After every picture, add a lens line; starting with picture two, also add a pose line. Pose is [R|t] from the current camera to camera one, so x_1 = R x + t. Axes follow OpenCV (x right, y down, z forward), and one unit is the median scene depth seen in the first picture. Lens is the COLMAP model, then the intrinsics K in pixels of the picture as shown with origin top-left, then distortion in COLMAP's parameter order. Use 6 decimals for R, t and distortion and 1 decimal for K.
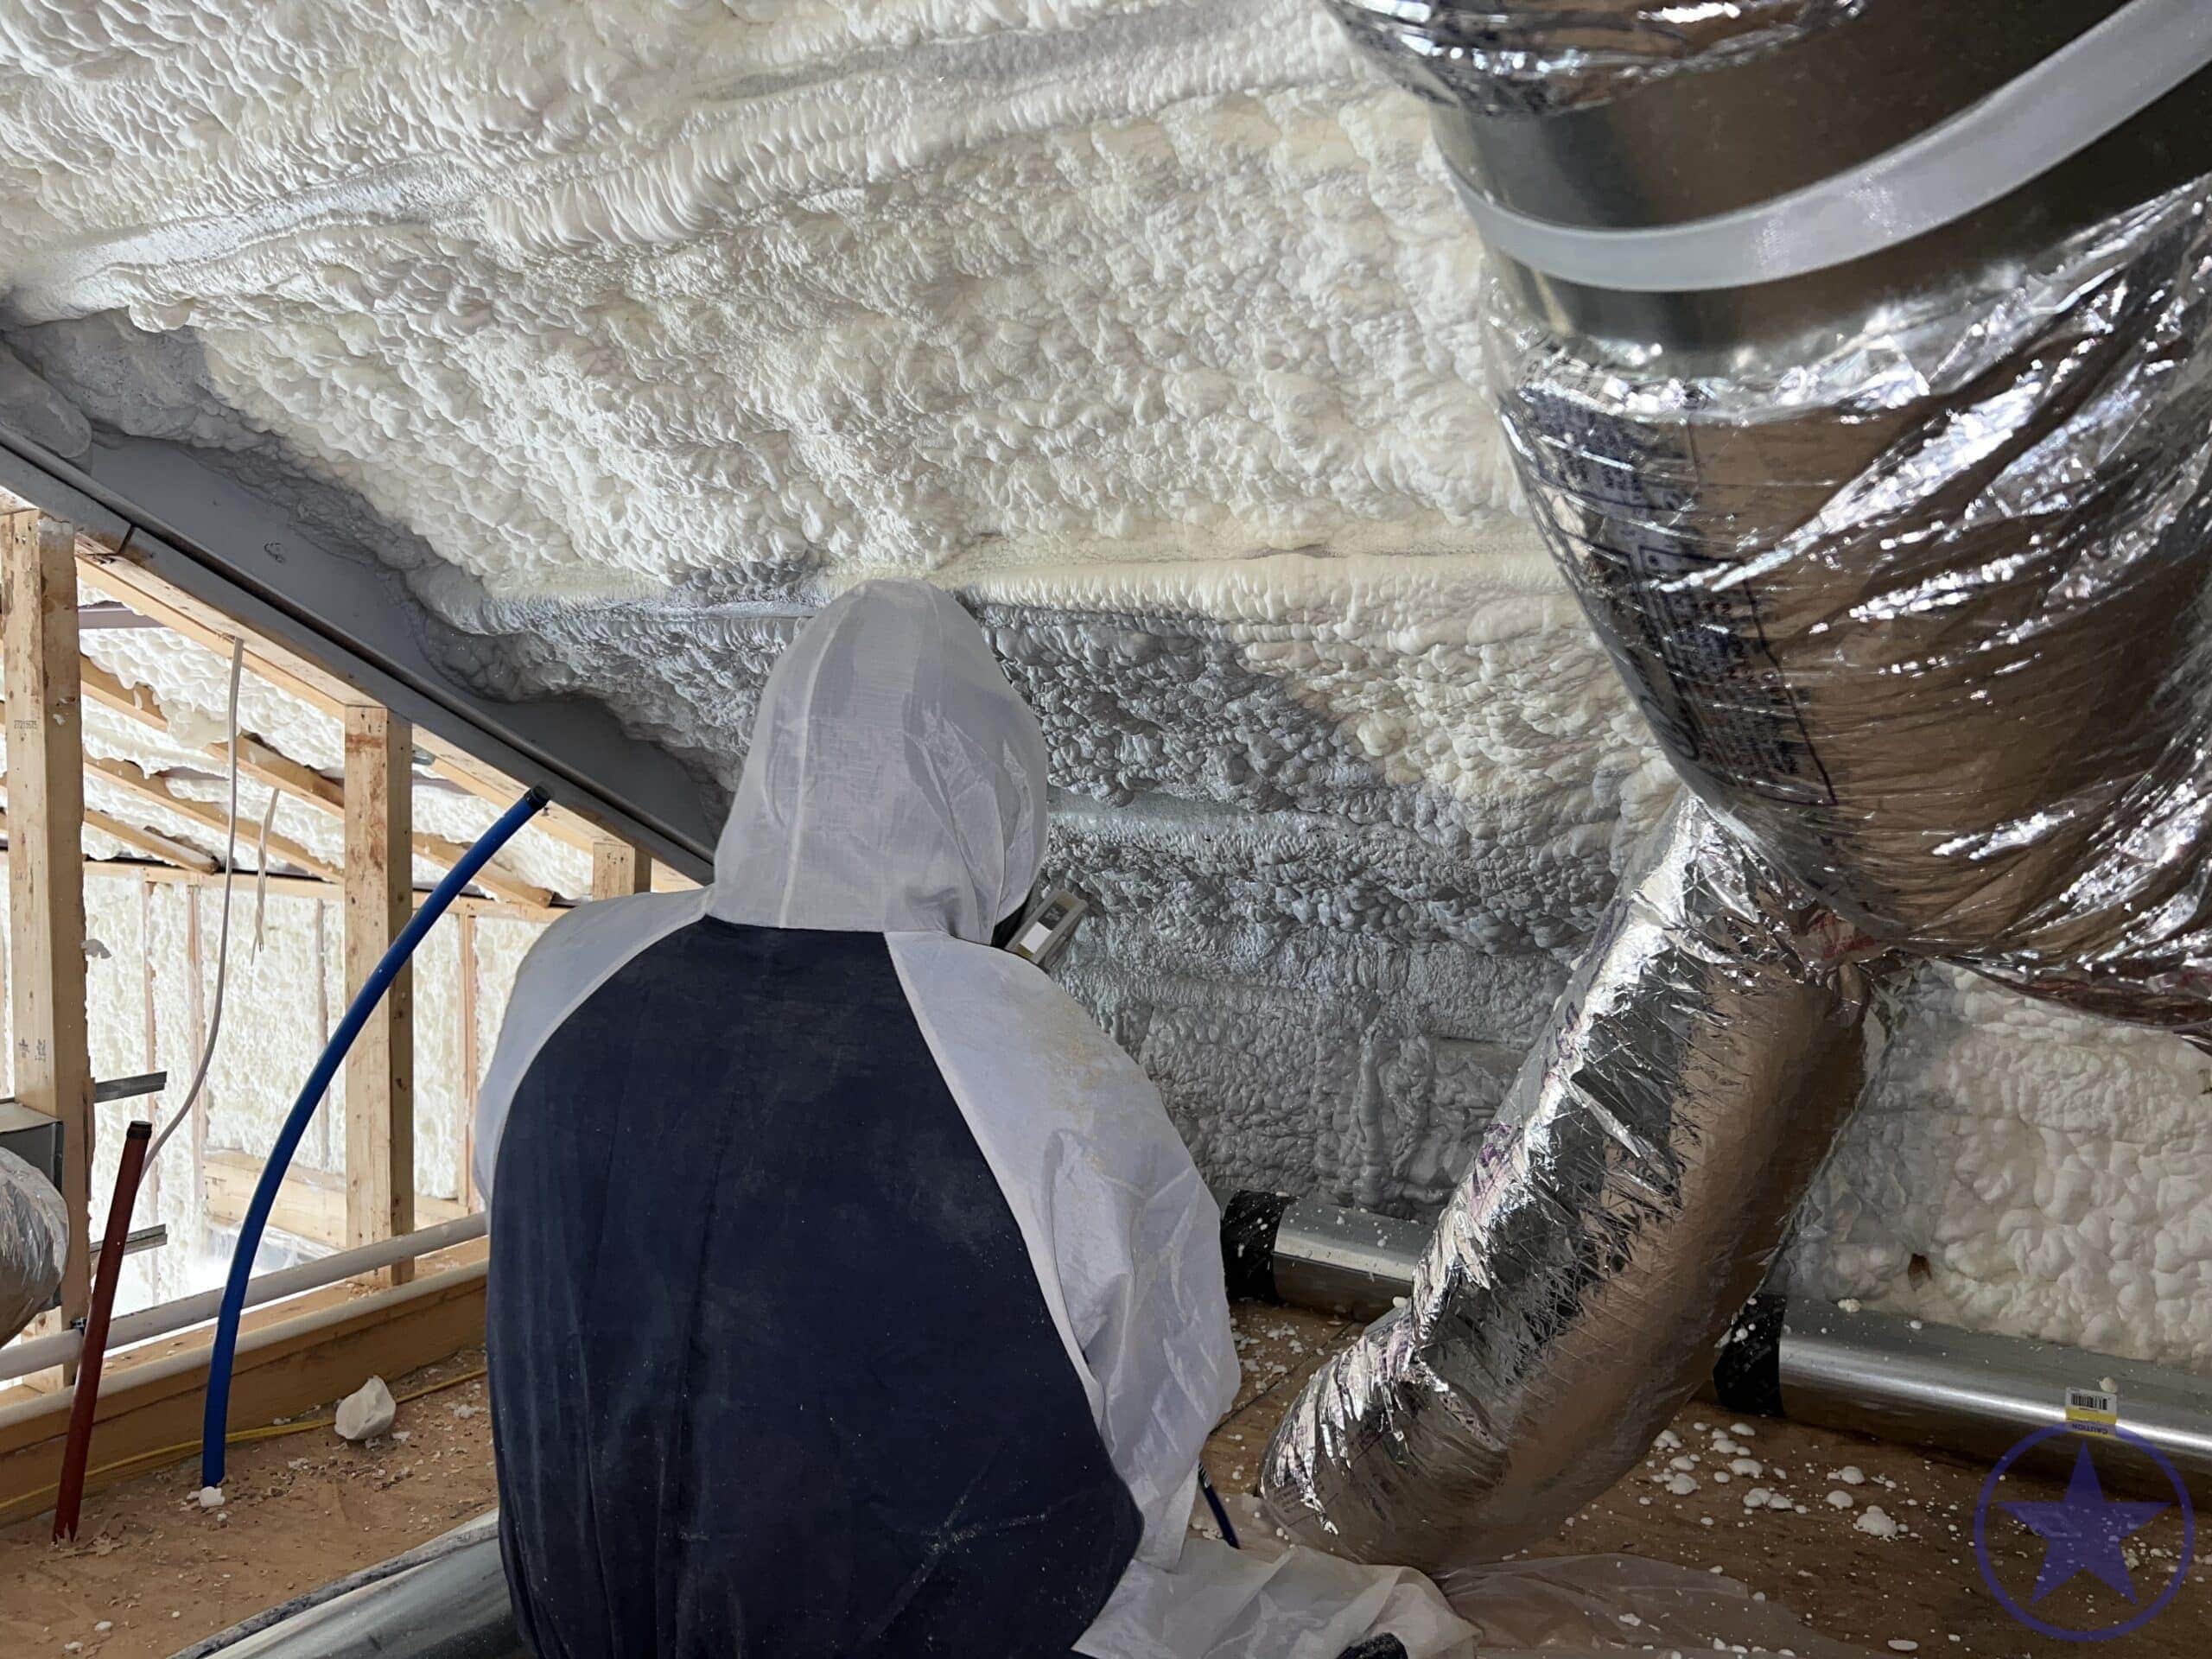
lens RADIAL K [[1661.0, 0, 1109.3], [0, 1661.0, 839.1], [0, 0, 1]] dist [0.063686, -0.069820]
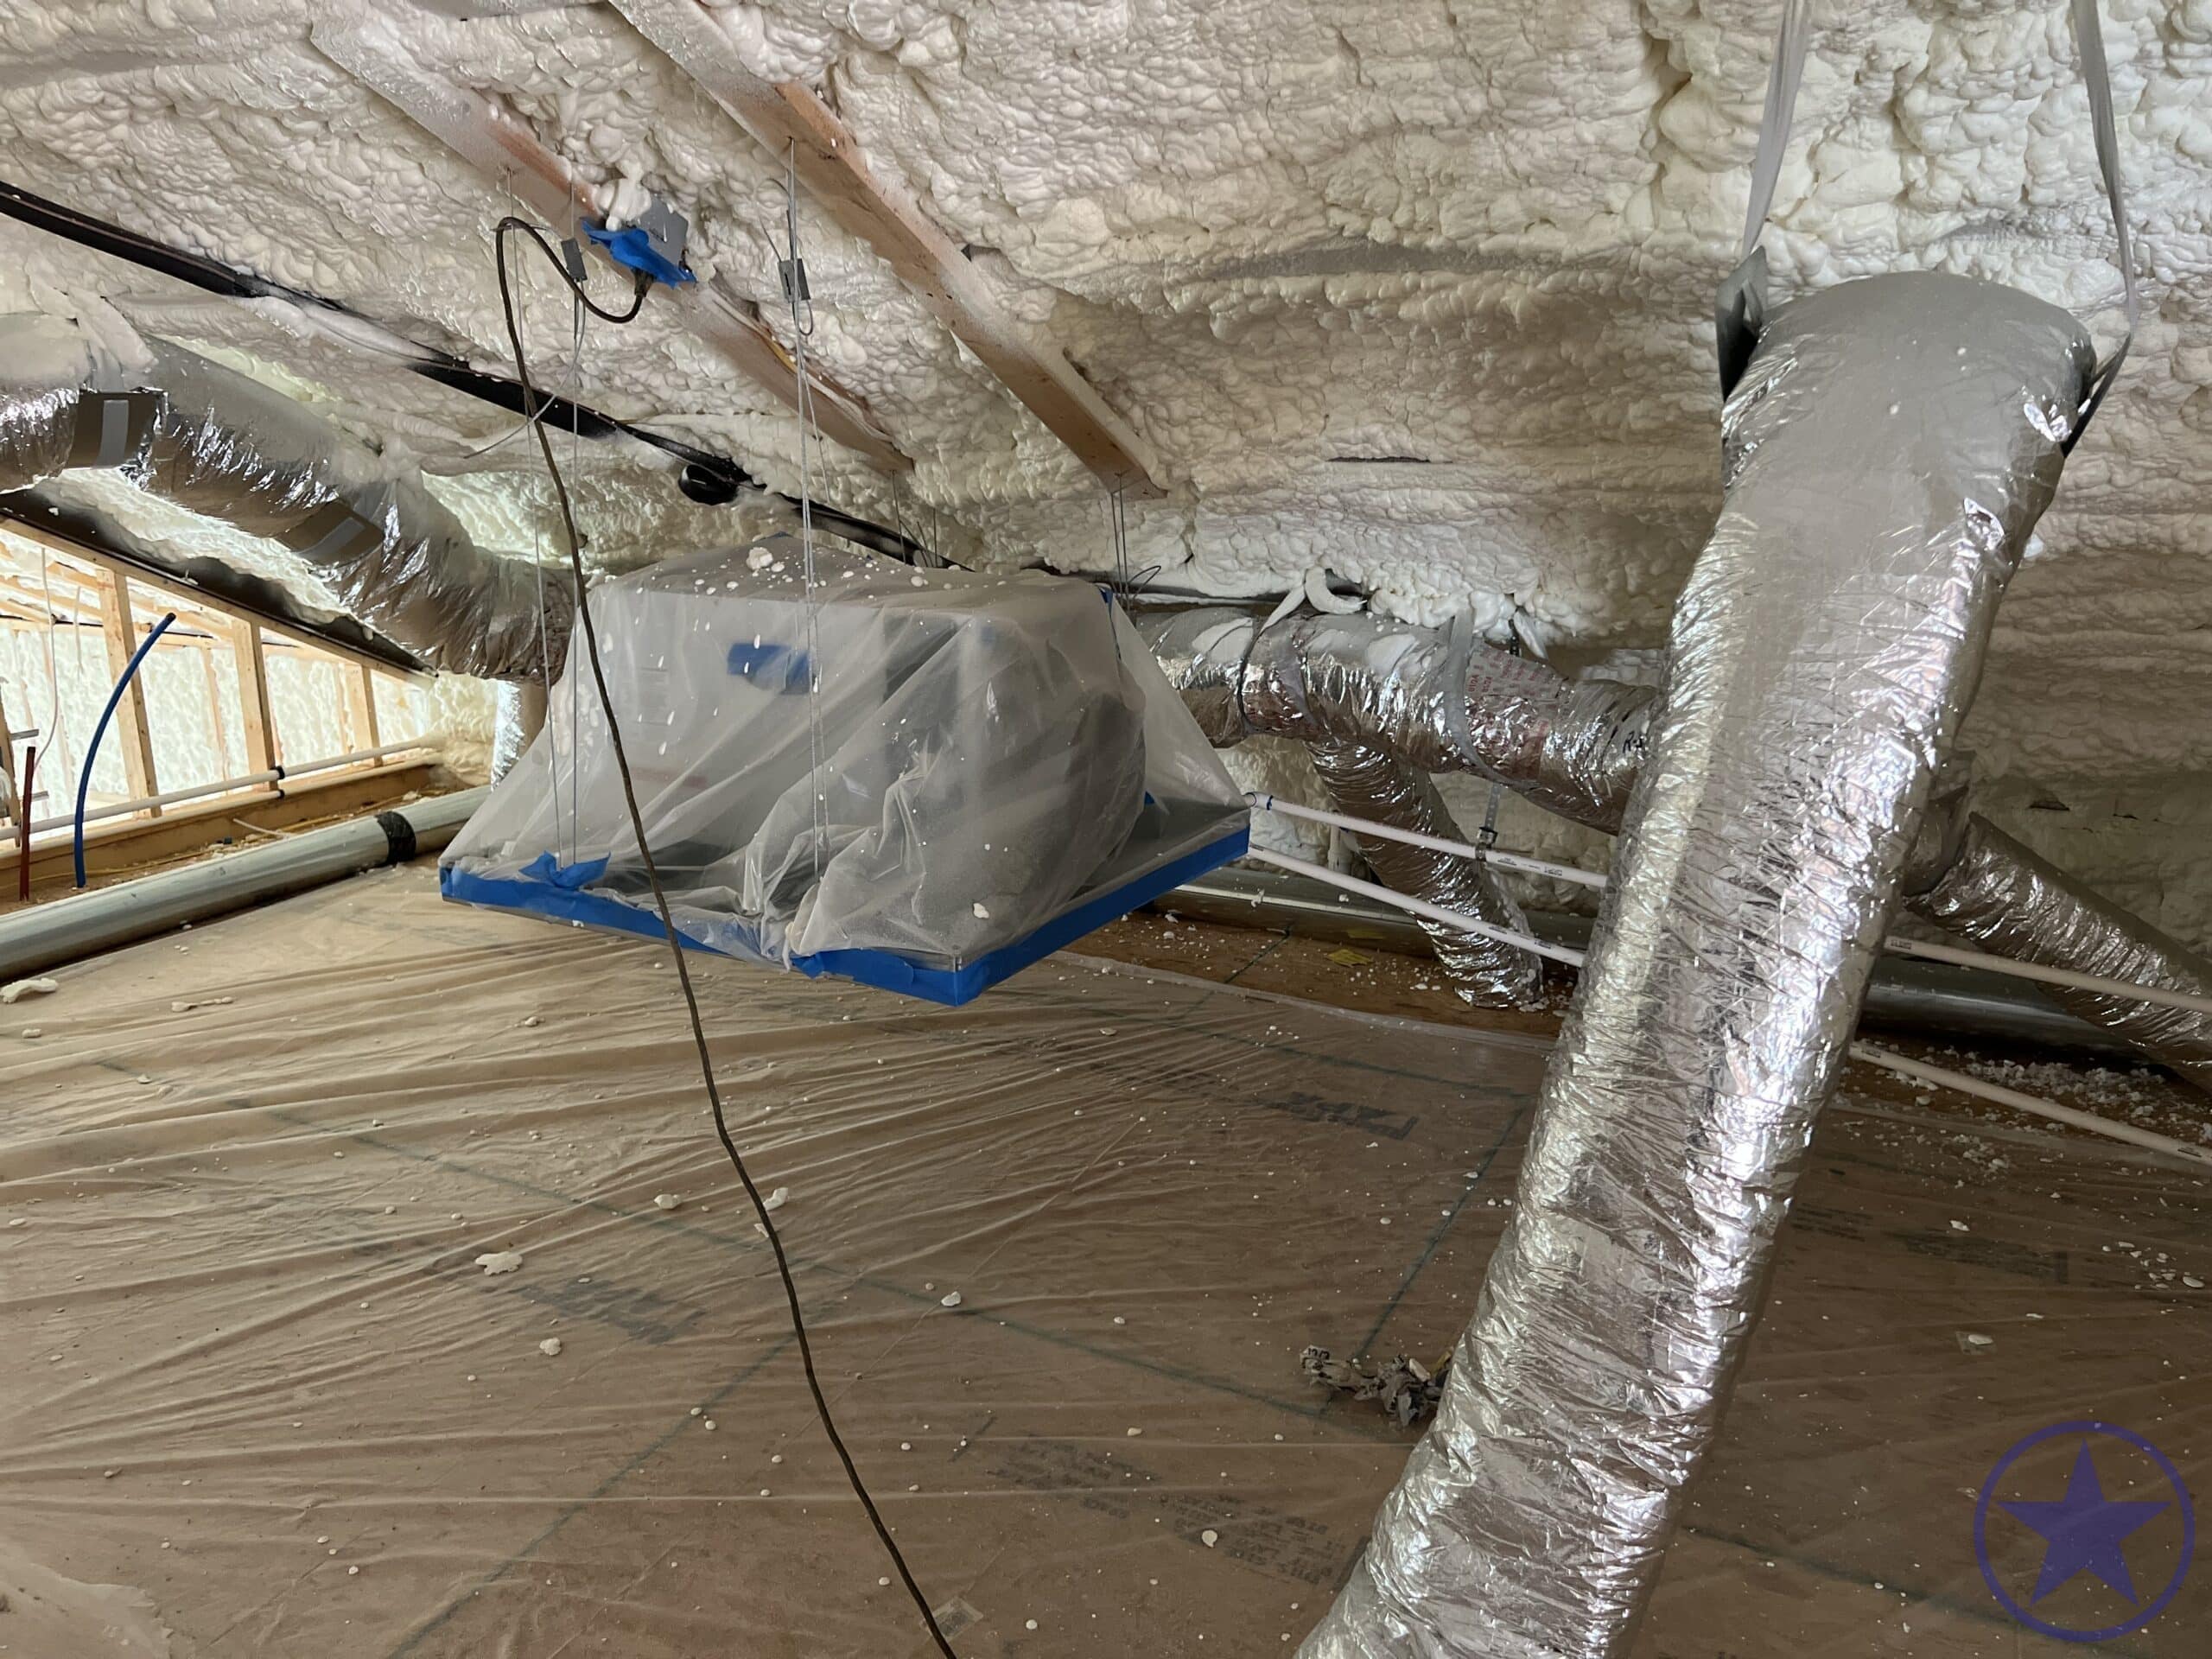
lens RADIAL K [[1654.2, 0, 1116.1], [0, 1654.2, 831.3], [0, 0, 1]] dist [0.039566, -0.042552]
pose [[0.997814, -0.035304, 0.055871, 0.941690], [0.024226, 0.981909, 0.187797, -0.144241], [-0.061490, -0.186033, 0.980617, -1.641770]]
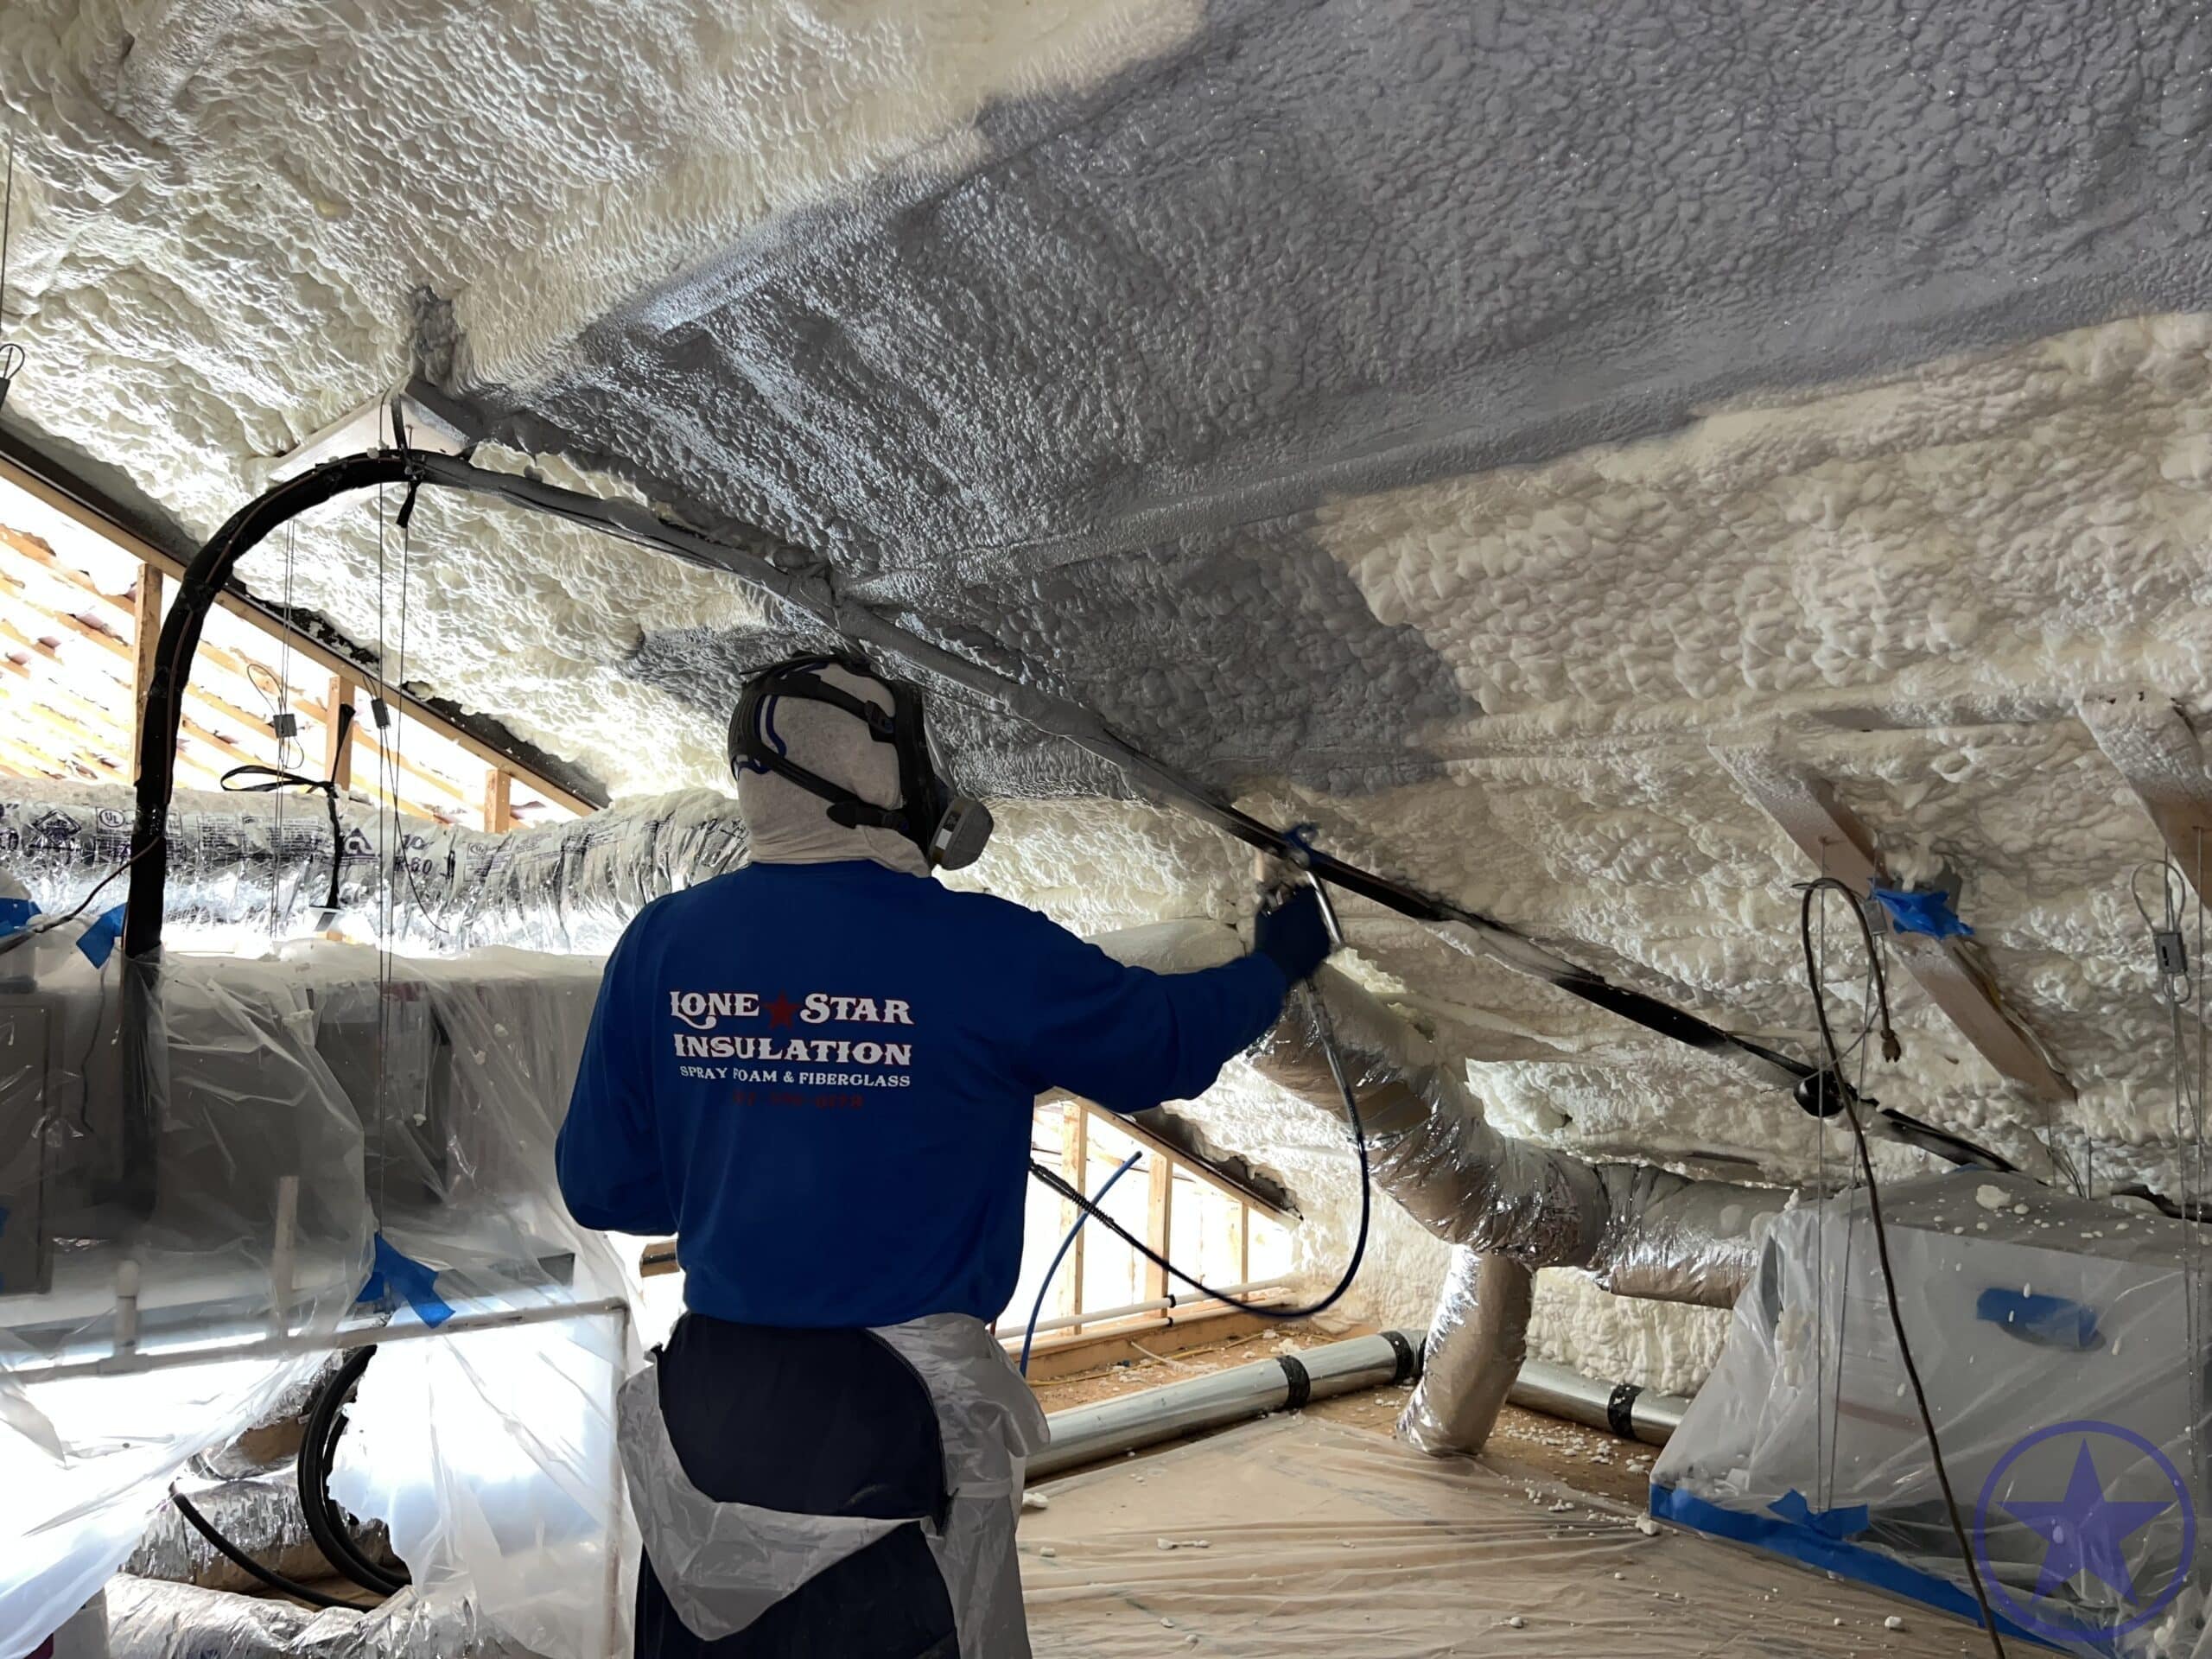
lens RADIAL K [[1653.9, 0, 1099.6], [0, 1653.9, 839.8], [0, 0, 1]] dist [0.053142, -0.058506]
pose [[0.955211, -0.008189, -0.295814, 0.434696], [-0.027765, 0.992727, -0.117139, -0.225460], [0.294622, 0.120105, 0.948036, -1.773995]]
